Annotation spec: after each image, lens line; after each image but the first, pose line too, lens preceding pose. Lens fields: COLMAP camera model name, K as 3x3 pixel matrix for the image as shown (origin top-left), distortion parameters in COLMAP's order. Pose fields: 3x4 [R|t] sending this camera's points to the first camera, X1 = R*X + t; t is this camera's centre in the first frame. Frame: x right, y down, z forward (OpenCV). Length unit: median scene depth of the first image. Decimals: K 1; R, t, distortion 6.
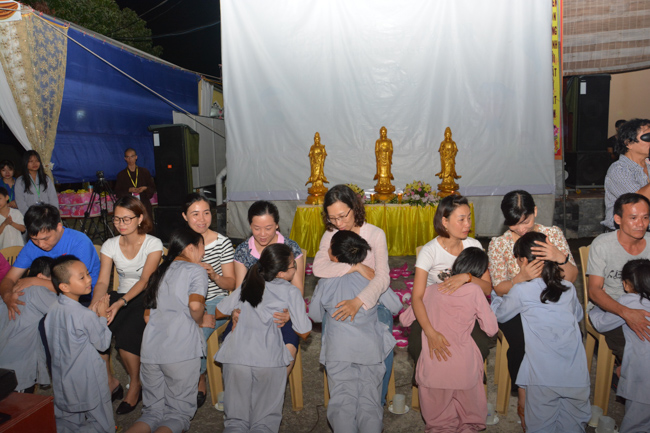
lens RADIAL K [[507.3, 0, 325.0], [0, 507.3, 216.5], [0, 0, 1]] dist [-0.151476, 0.129113]
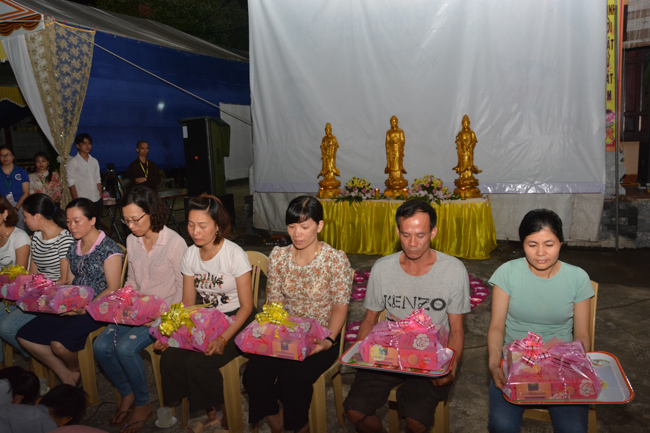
lens RADIAL K [[517.6, 0, 325.0], [0, 517.6, 216.5], [0, 0, 1]] dist [-0.142718, 0.131712]
pose [[0.955311, 0.037065, -0.293270, 0.276743], [-0.029326, 0.999097, 0.030743, -0.019481], [0.294145, -0.020768, 0.955535, 0.060588]]
